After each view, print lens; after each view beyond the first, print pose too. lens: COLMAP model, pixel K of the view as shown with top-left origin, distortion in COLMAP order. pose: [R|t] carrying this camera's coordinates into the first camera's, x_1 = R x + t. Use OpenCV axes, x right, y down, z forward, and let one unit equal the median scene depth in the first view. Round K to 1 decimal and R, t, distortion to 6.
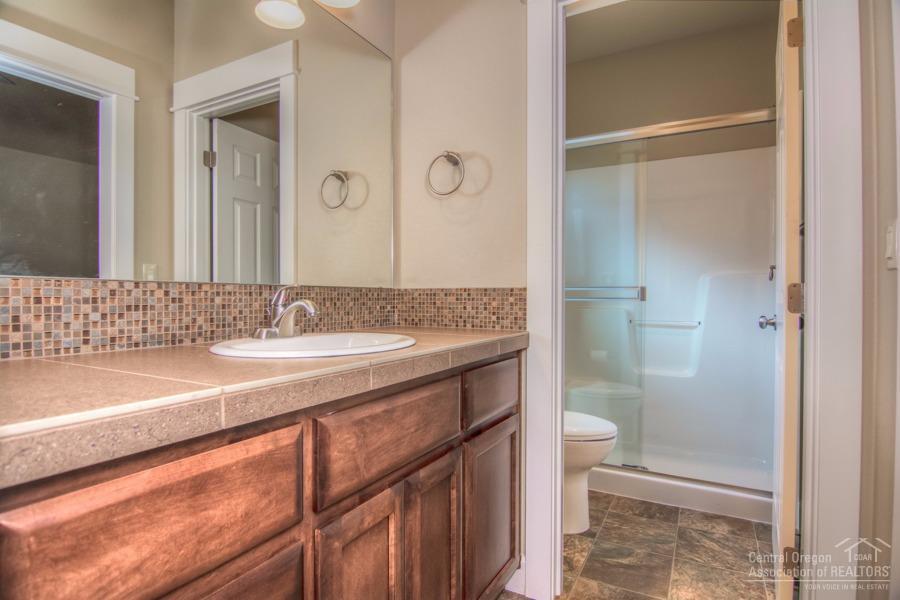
lens RADIAL K [[478.8, 0, 443.8], [0, 478.8, 301.4], [0, 0, 1]] dist [-0.001482, -0.010330]
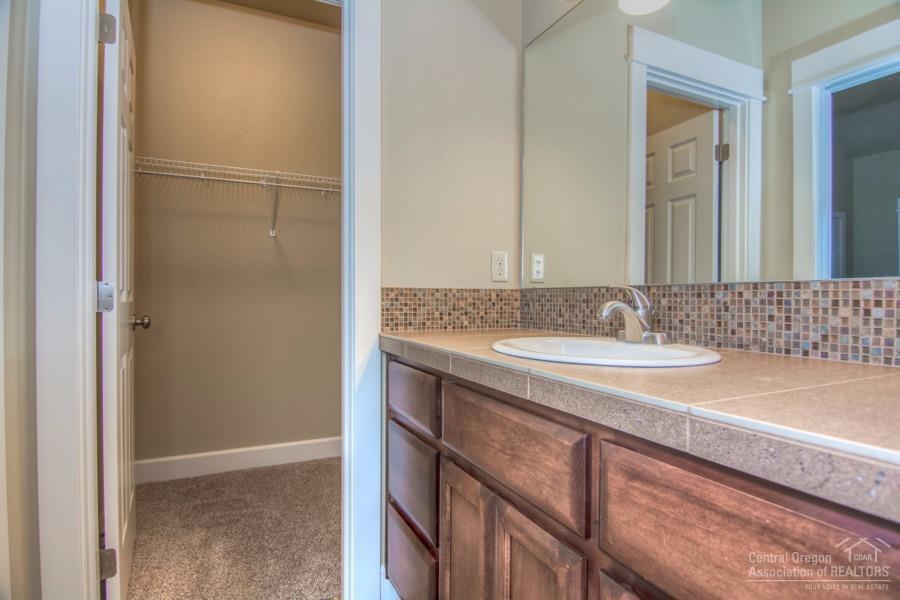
lens RADIAL K [[478.8, 0, 440.5], [0, 478.8, 296.3], [0, 0, 1]] dist [-0.001482, -0.010330]
pose [[-0.596893, -0.007504, -0.802286, 0.592019], [-0.011010, 0.999939, -0.001161, -0.007743], [0.802245, 0.008140, -0.596939, 1.192176]]
